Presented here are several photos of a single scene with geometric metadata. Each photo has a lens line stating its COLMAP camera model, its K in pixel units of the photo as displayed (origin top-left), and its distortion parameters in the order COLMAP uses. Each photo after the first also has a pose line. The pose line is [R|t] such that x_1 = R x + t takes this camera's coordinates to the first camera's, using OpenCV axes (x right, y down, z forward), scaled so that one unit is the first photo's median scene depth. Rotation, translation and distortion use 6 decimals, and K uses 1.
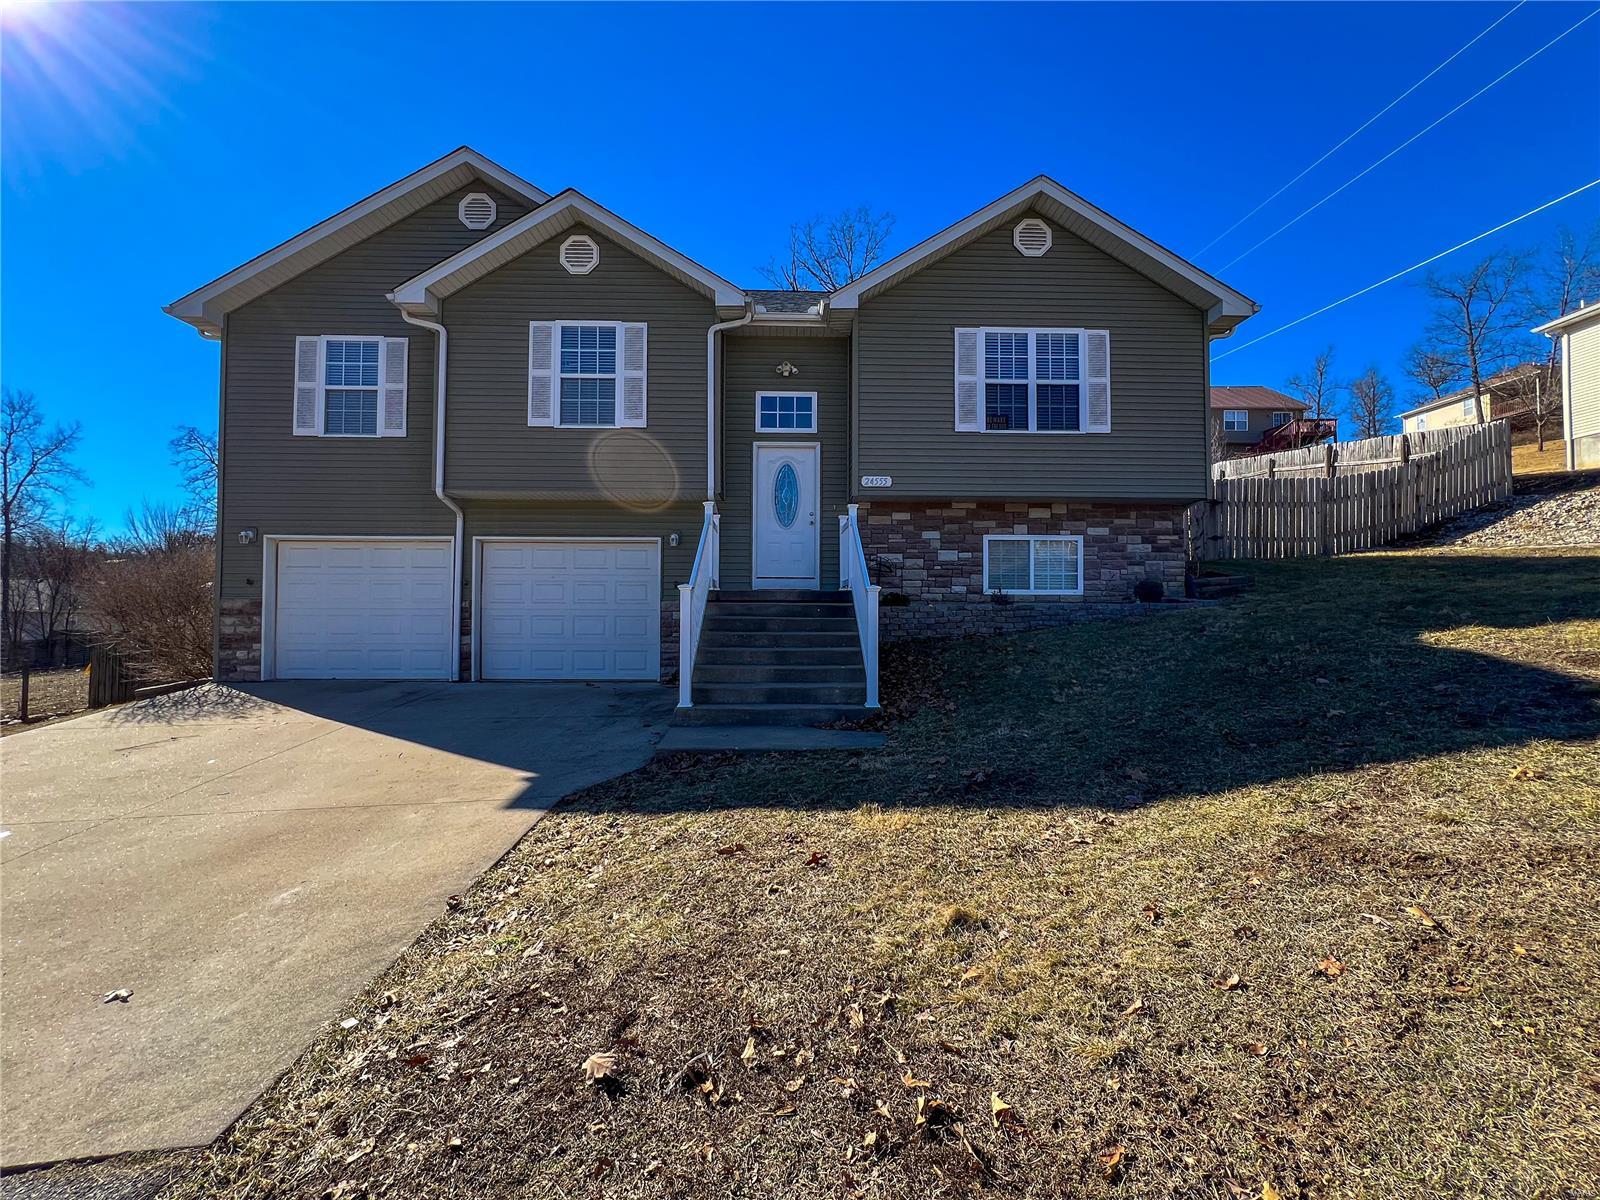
lens RADIAL K [[641.0, 0, 800.0], [0, 641.0, 601.8], [0, 0, 1]] dist [-0.000459, -0.000143]
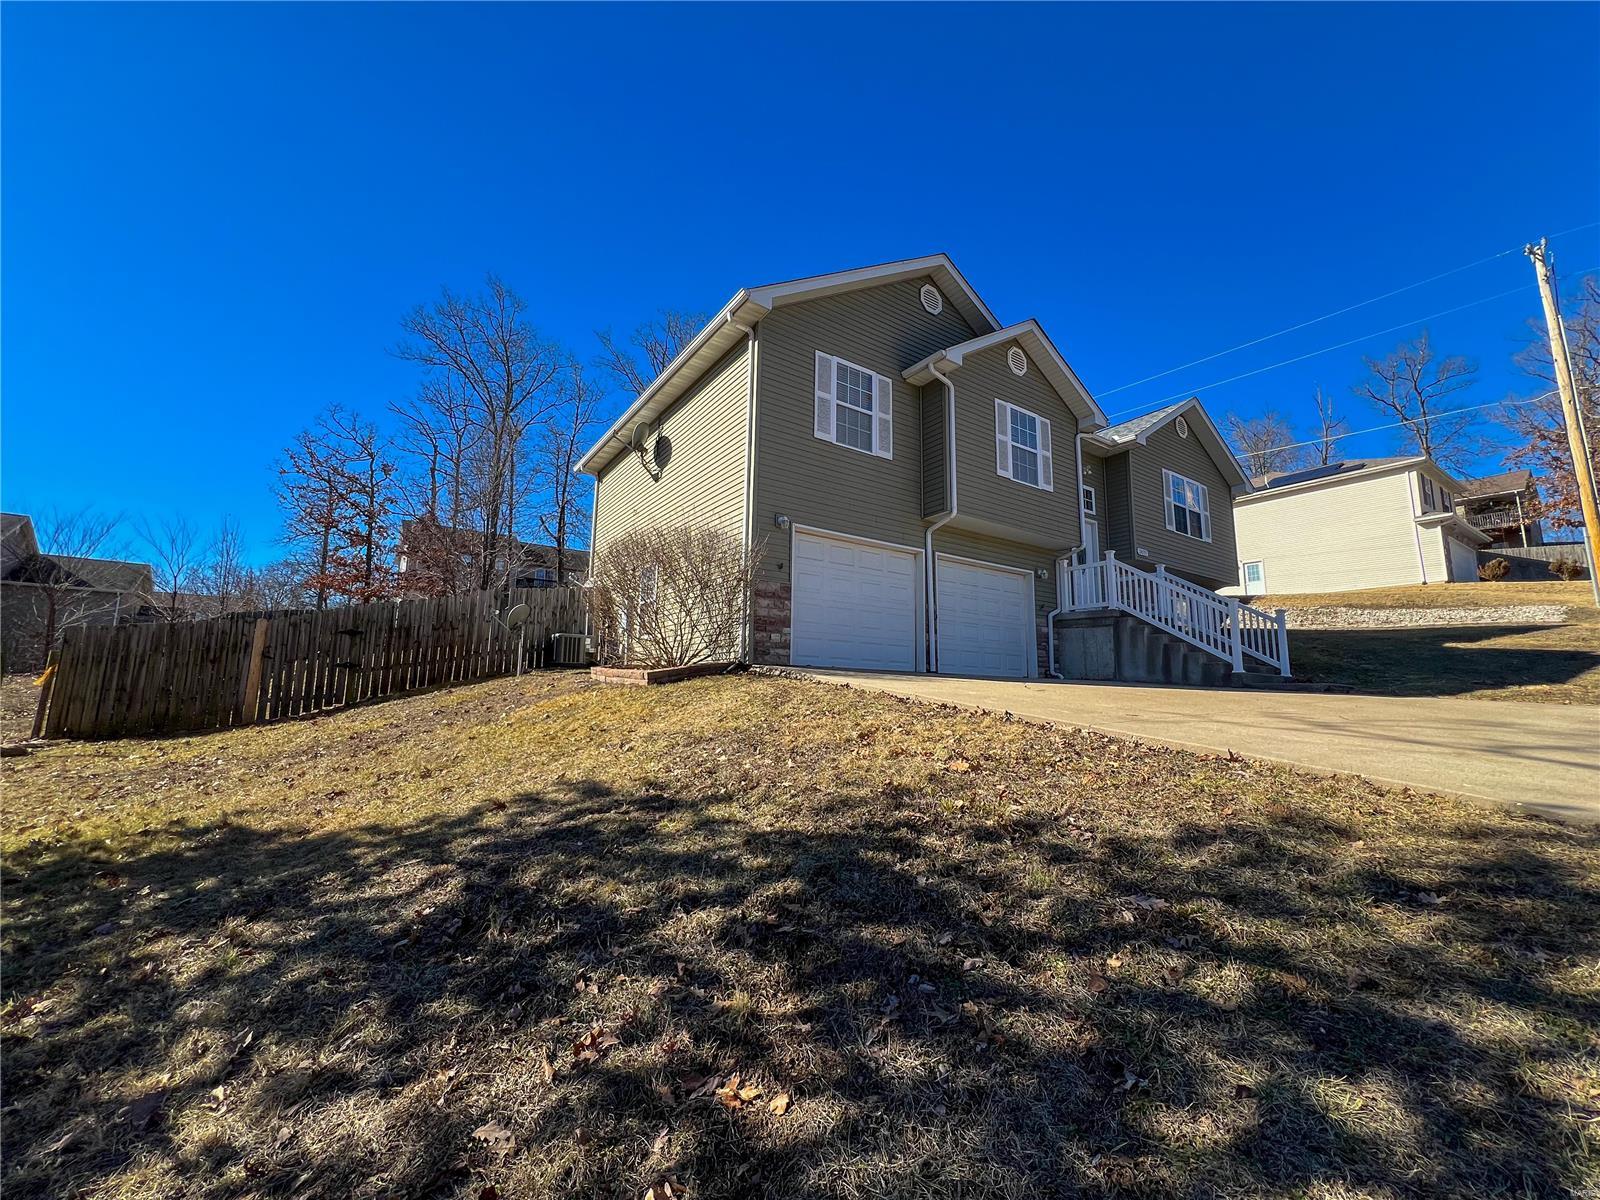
lens RADIAL K [[644.5, 0, 801.8], [0, 644.5, 601.1], [0, 0, 1]] dist [0.002041, 0.000041]
pose [[0.845039, 0.095795, 0.526053, -1.320652], [-0.028478, 0.990488, -0.134623, 0.154192], [-0.533946, 0.098780, 0.839729, 0.131215]]
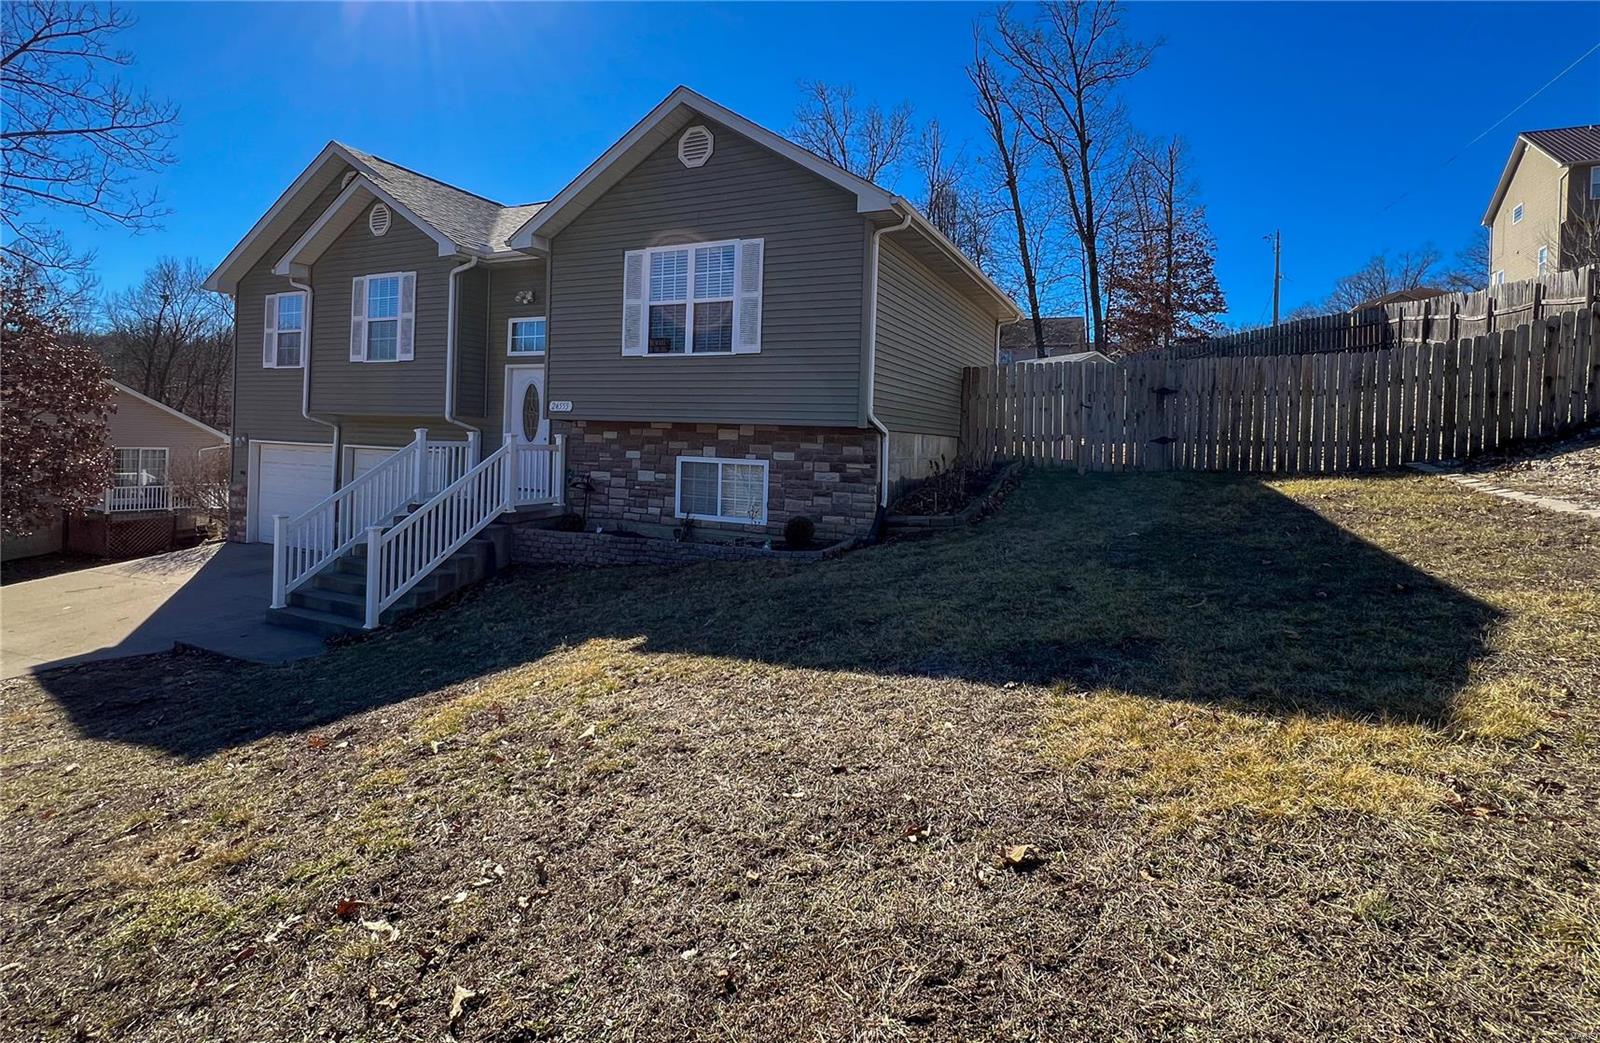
lens RADIAL K [[752.4, 0, 815.9], [0, 752.4, 449.3], [0, 0, 1]] dist [-0.000974, -0.000097]
pose [[0.892760, 0.031520, -0.449429, 0.989609], [-0.021878, 0.999406, 0.026631, -0.150492], [0.450002, -0.013943, 0.892919, 0.082608]]
